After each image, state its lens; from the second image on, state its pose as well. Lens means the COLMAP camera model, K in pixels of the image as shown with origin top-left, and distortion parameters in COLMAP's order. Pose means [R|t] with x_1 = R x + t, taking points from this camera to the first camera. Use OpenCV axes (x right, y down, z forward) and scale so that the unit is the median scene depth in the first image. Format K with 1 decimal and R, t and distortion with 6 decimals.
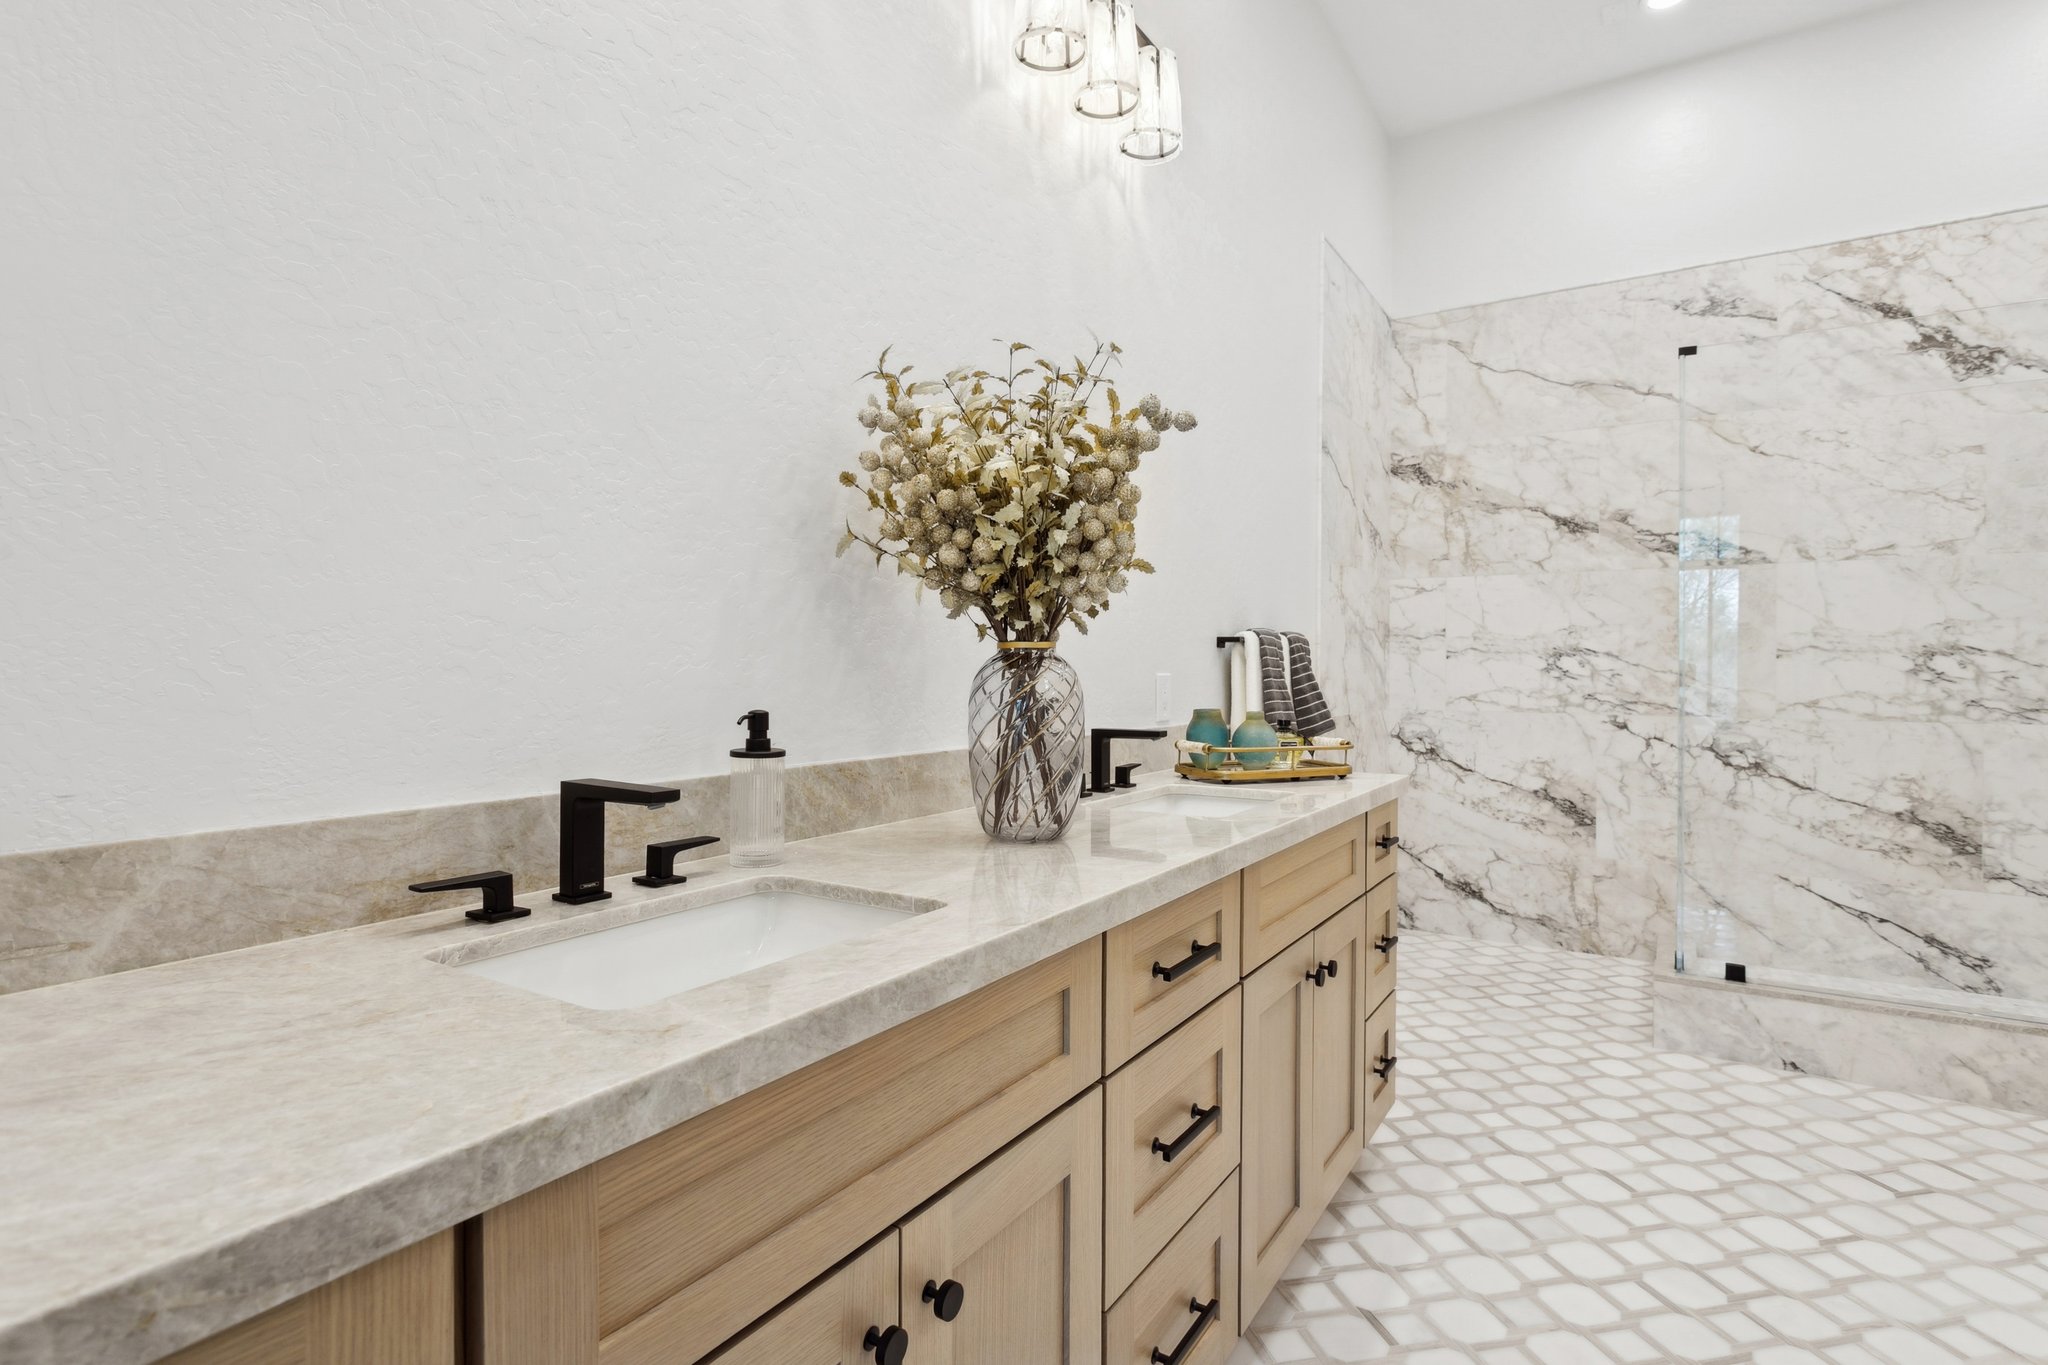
lens RADIAL K [[1016.4, 0, 1019.4], [0, 1016.4, 675.1], [0, 0, 1]] dist [-0.005765, 0.001999]
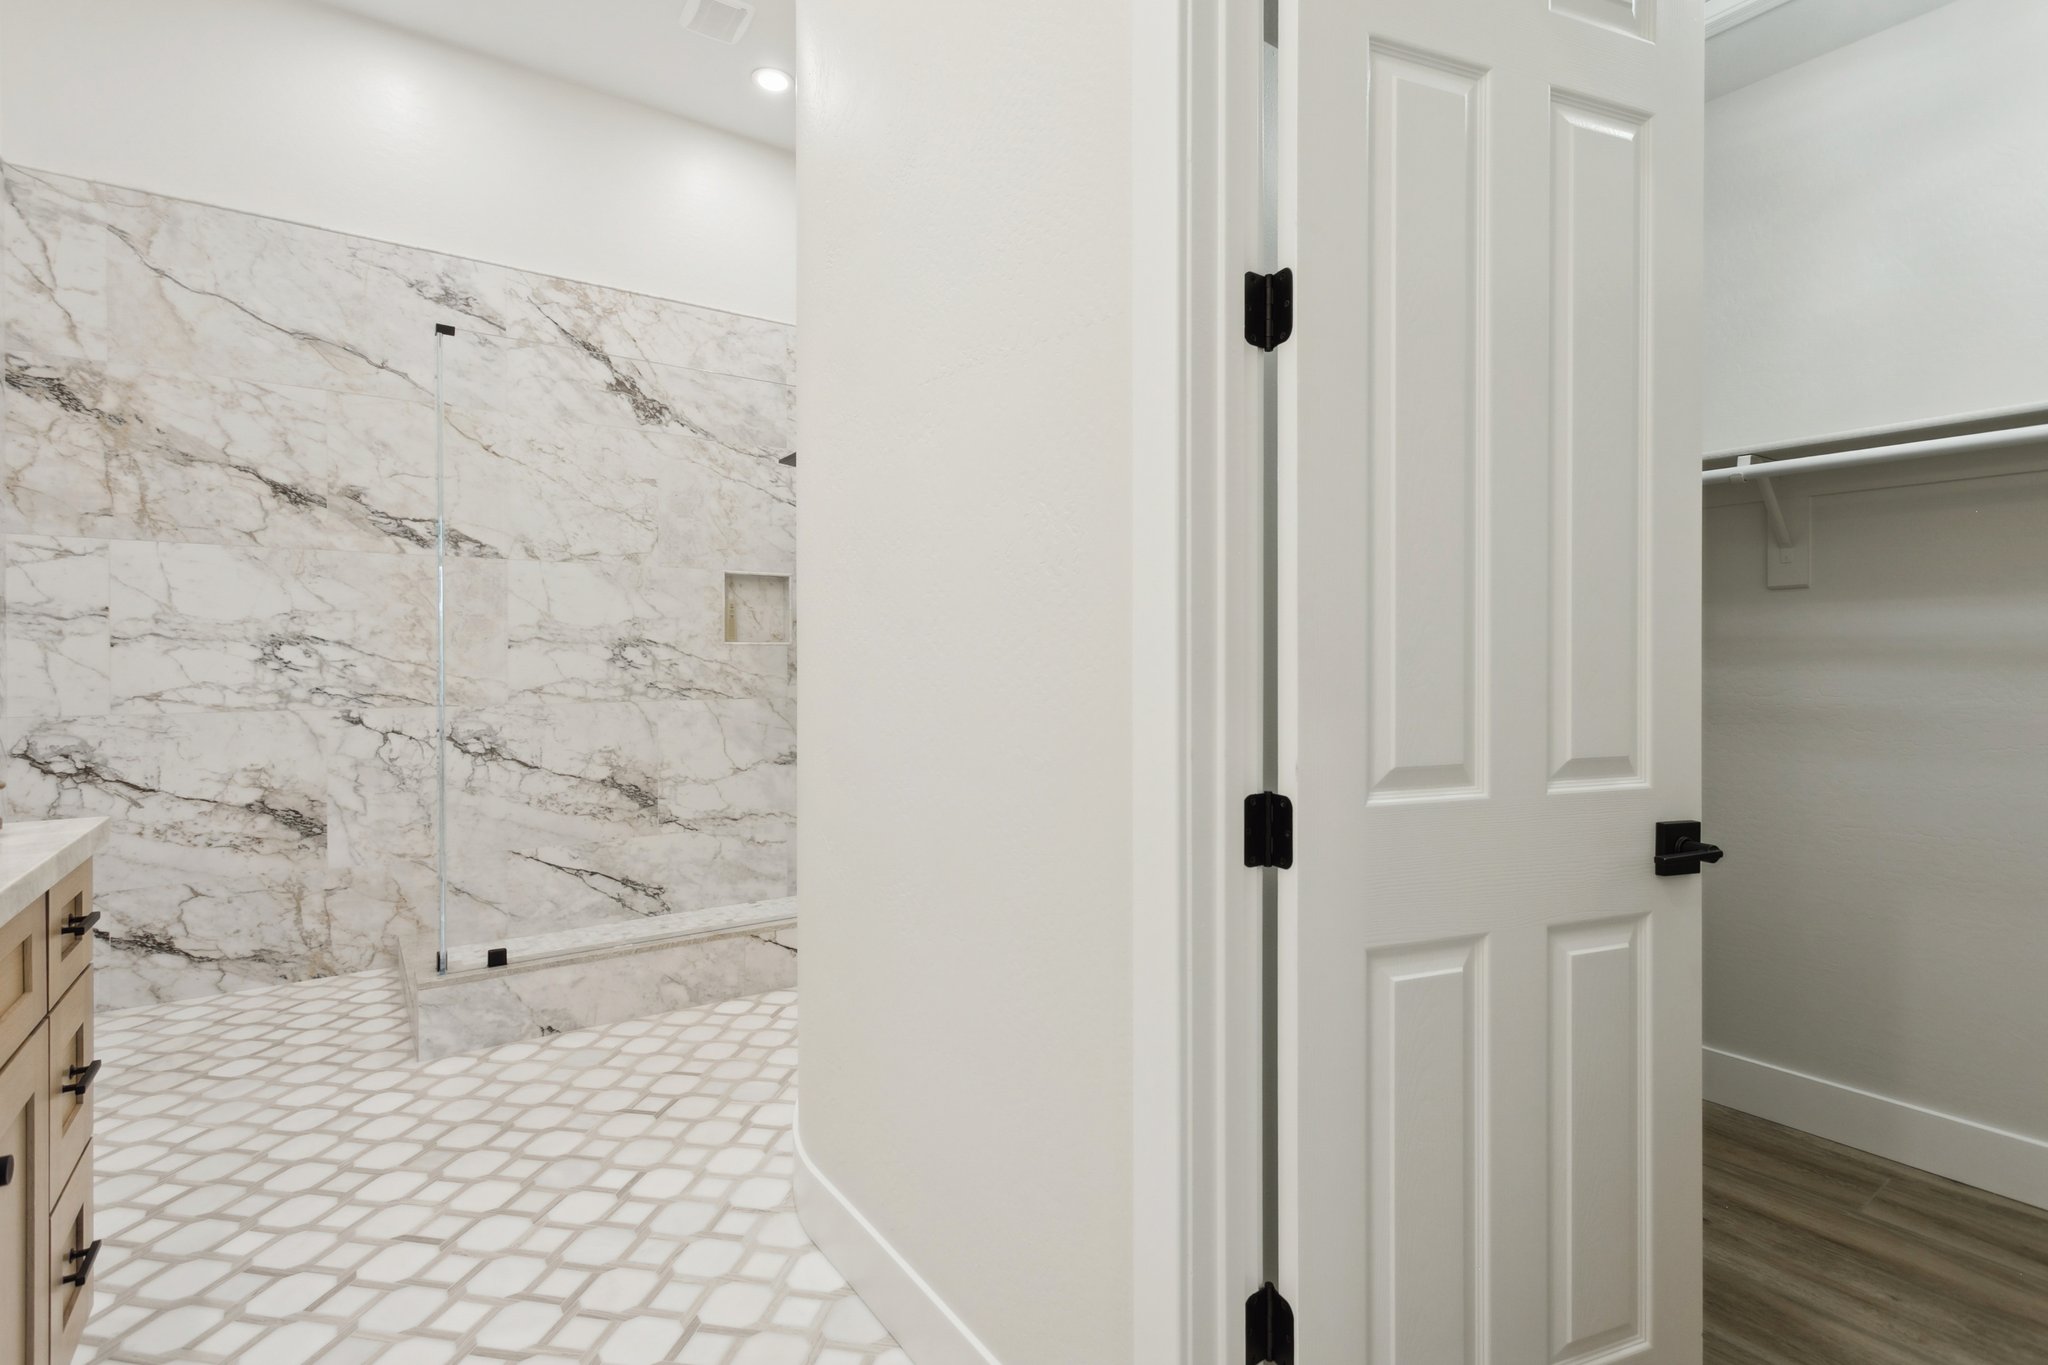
lens RADIAL K [[964.3, 0, 1030.7], [0, 964.3, 665.2], [0, 0, 1]] dist [-0.005027, 0.001500]
pose [[0.365580, -0.011334, 0.930711, 0.006426], [0.009410, 0.999920, 0.008480, -0.002443], [-0.930732, 0.005658, 0.365658, 0.123243]]
